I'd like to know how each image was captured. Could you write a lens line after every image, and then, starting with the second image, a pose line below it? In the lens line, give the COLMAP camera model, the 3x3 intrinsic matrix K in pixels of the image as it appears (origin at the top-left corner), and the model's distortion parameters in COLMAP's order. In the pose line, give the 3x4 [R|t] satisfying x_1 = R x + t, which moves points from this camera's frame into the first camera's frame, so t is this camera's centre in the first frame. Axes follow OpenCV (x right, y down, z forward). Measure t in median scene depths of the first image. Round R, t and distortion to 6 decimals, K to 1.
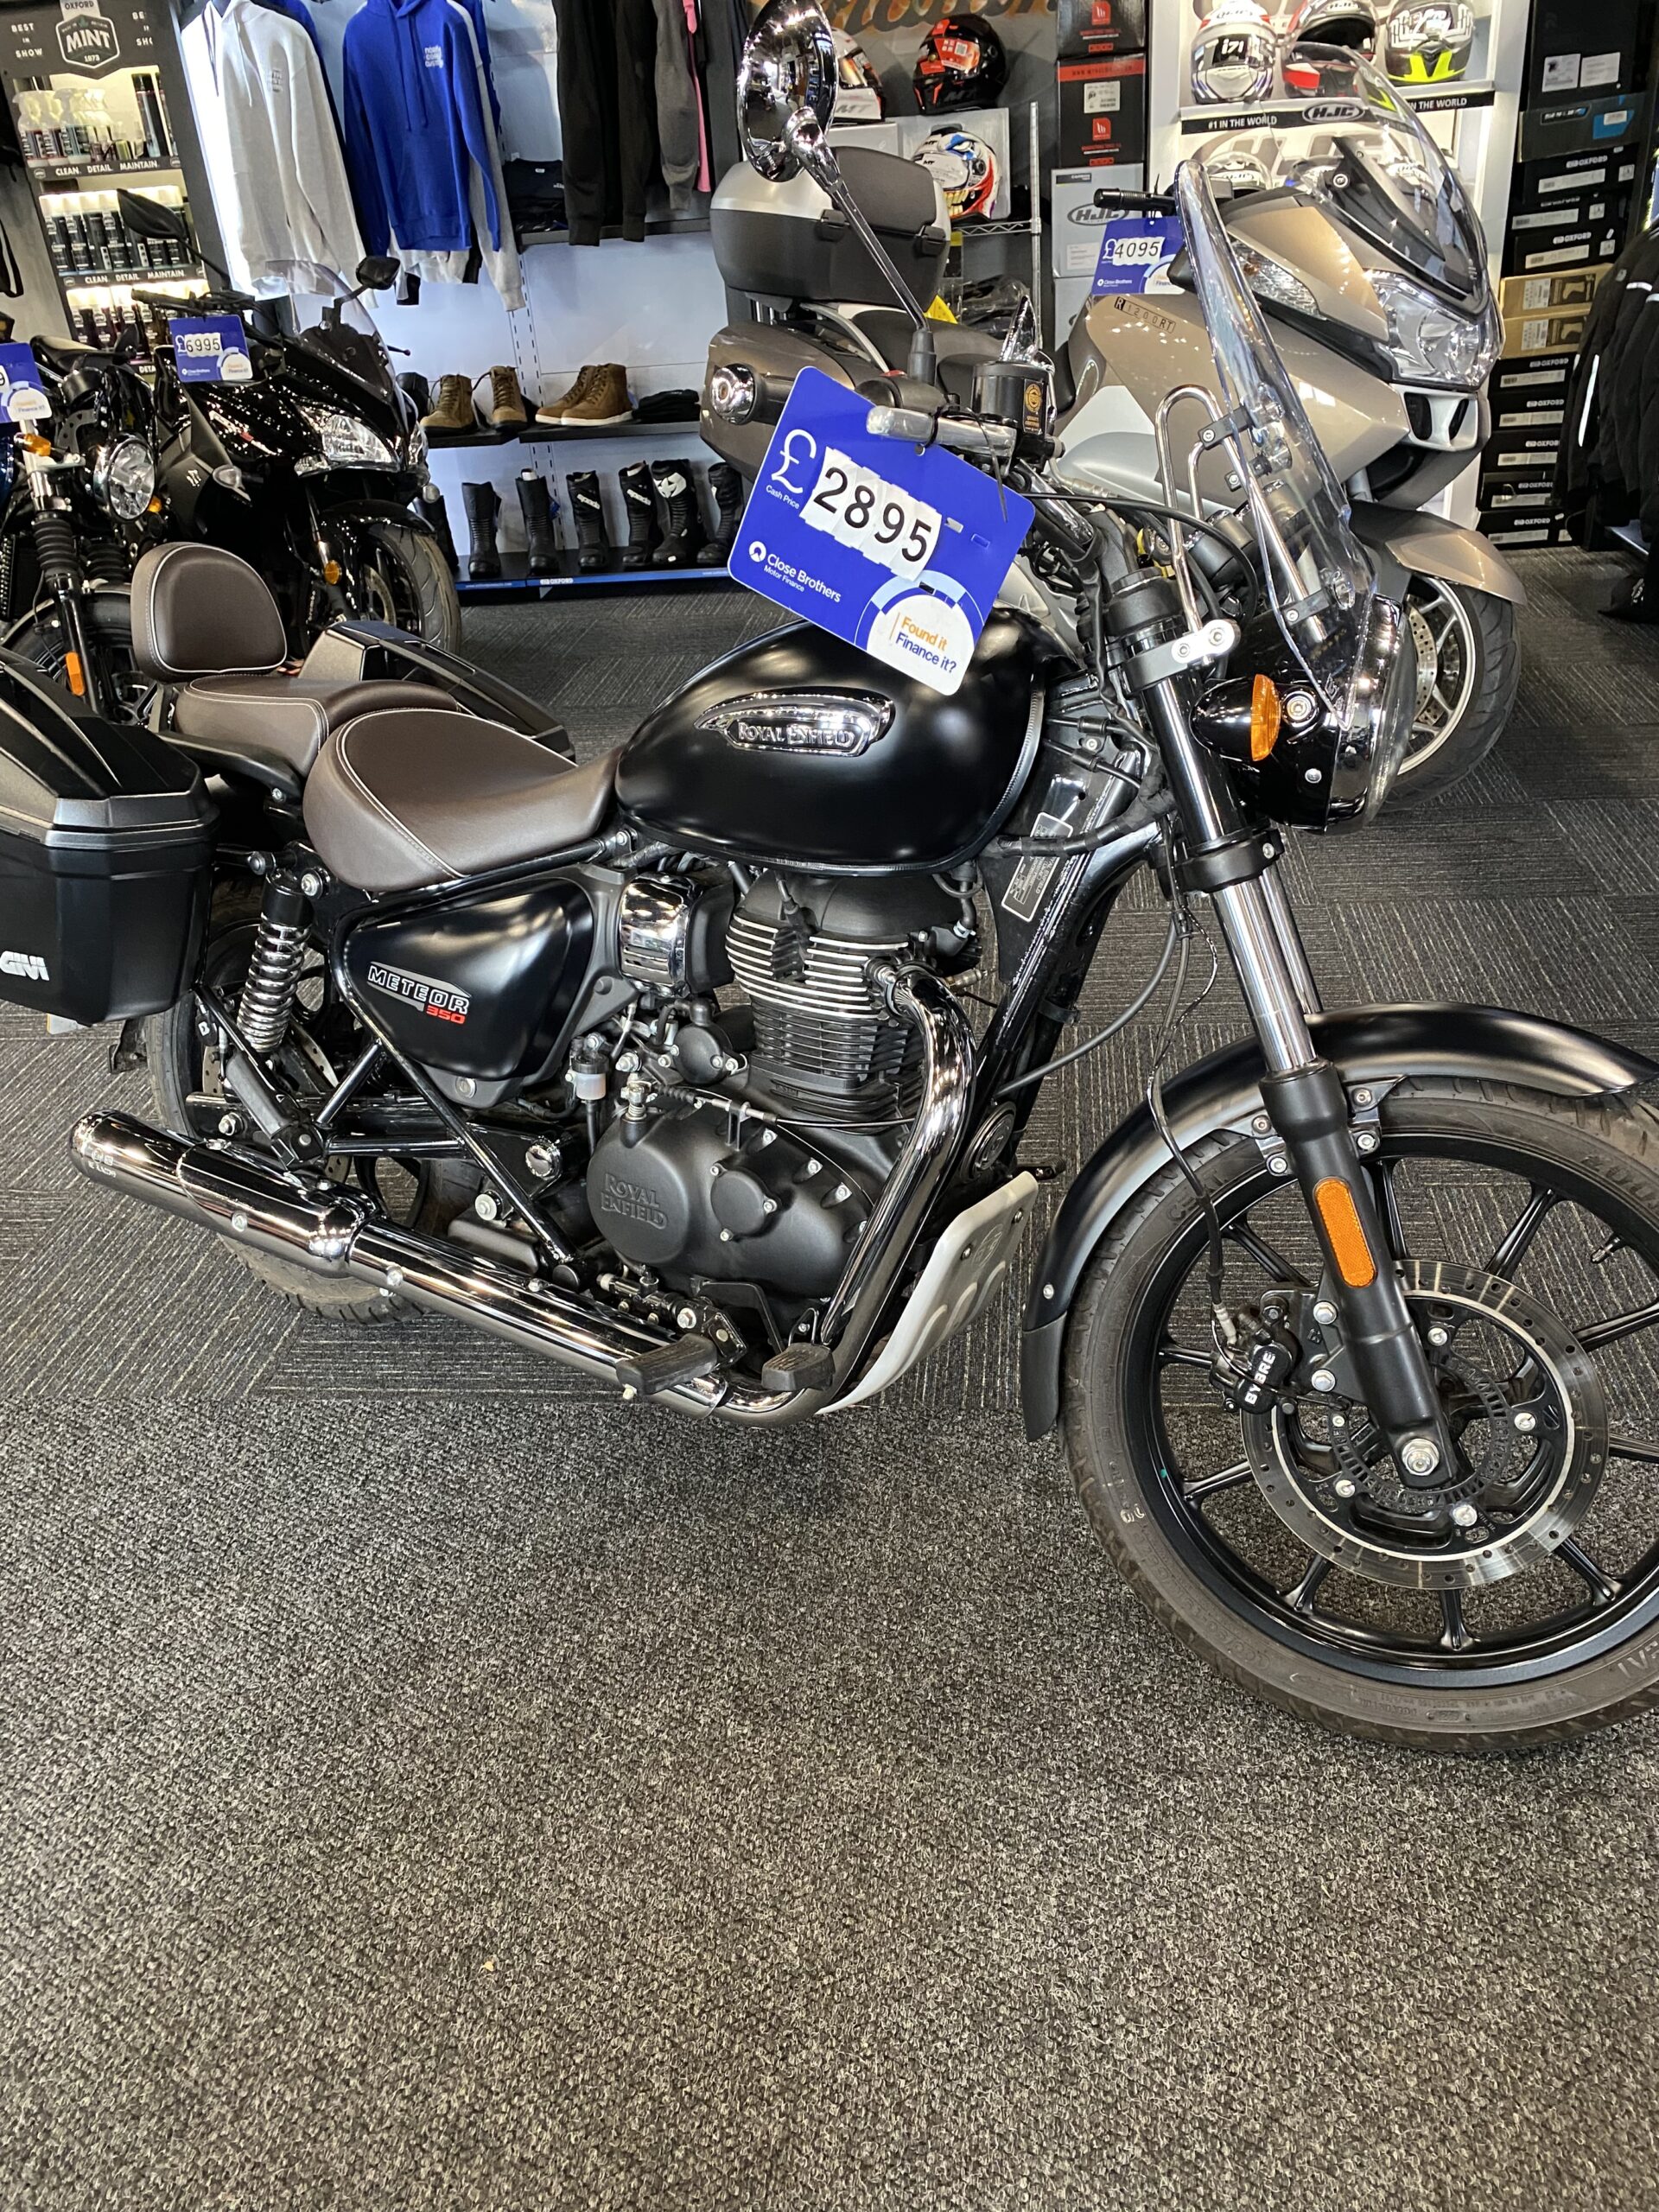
lens RADIAL K [[1683.5, 0, 830.4], [0, 1683.5, 1083.2], [0, 0, 1]] dist [0.017456, -0.007480]
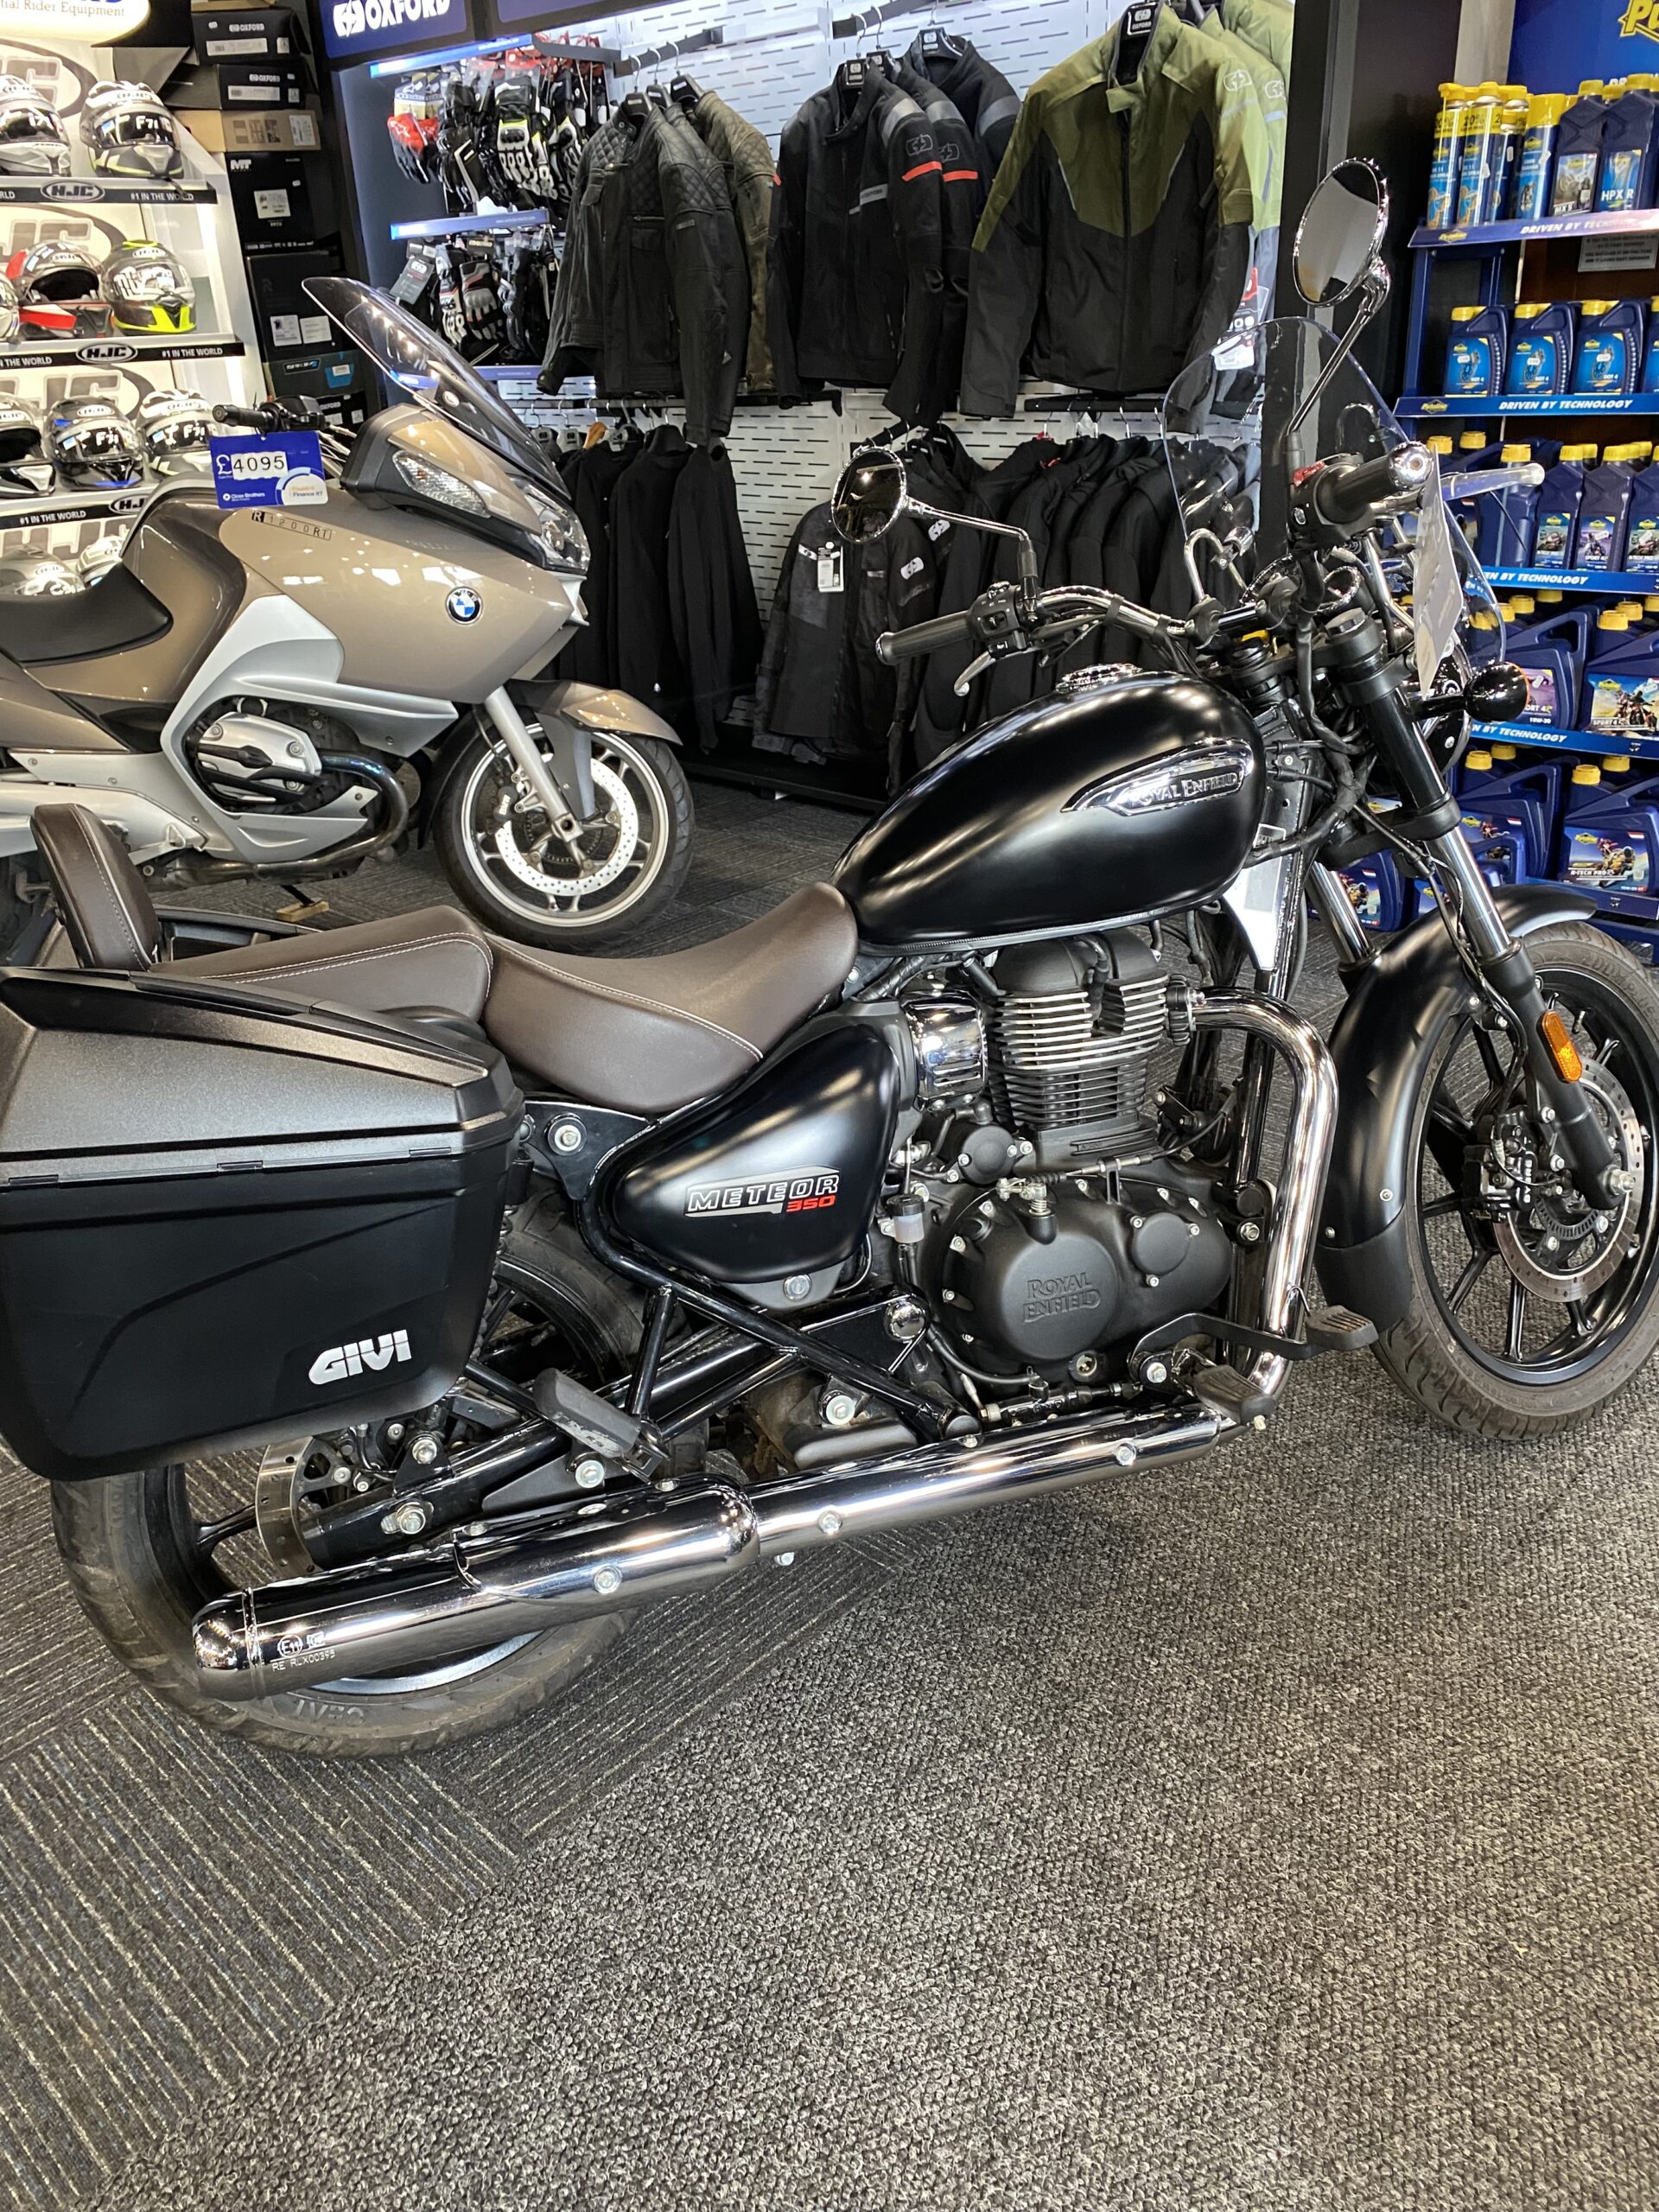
lens RADIAL K [[1684.2, 0, 824.4], [0, 1684.2, 1081.7], [0, 0, 1]] dist [0.022400, -0.014483]
pose [[0.616840, -0.283389, 0.734302, -1.018440], [0.381589, 0.923634, 0.035910, -0.153393], [-0.688403, 0.258051, 0.677872, 0.438580]]
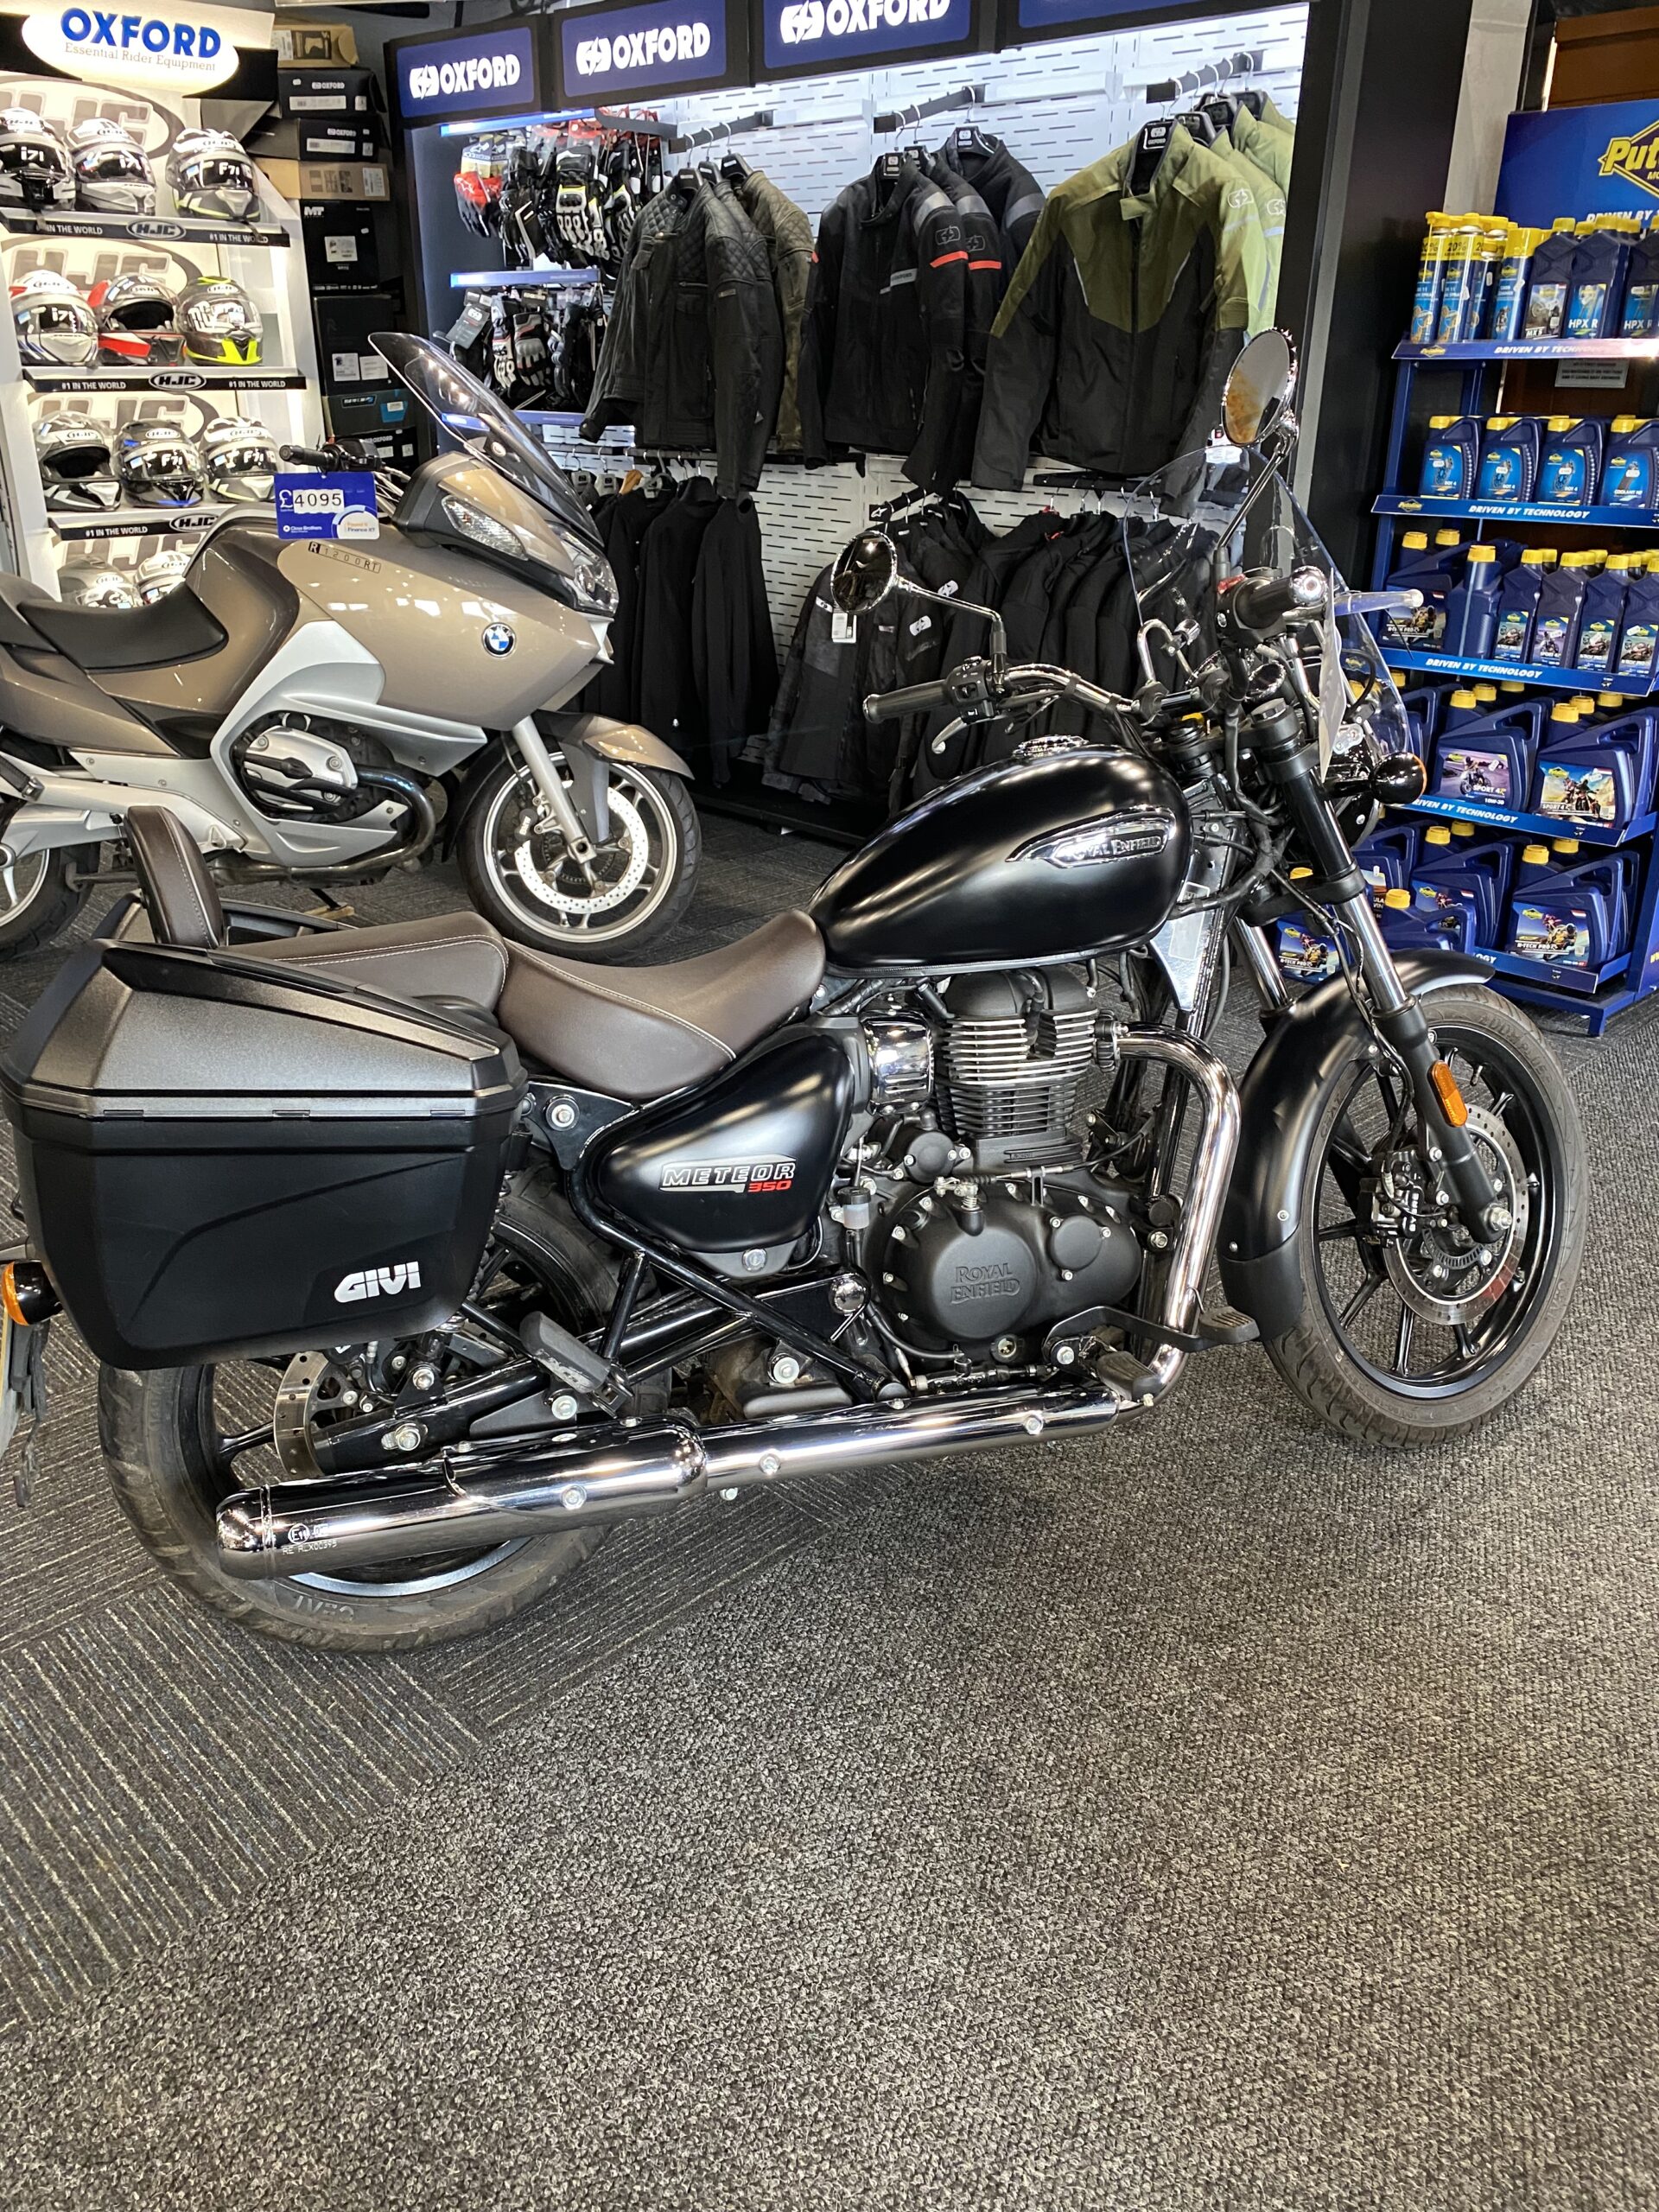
lens RADIAL K [[1684.9, 0, 810.8], [0, 1684.9, 1076.7], [0, 0, 1]] dist [0.026562, -0.017568]
pose [[0.638442, -0.229758, 0.734577, -1.128995], [0.327764, 0.944700, 0.010611, -0.126210], [-0.696393, 0.233993, 0.678443, 0.312580]]
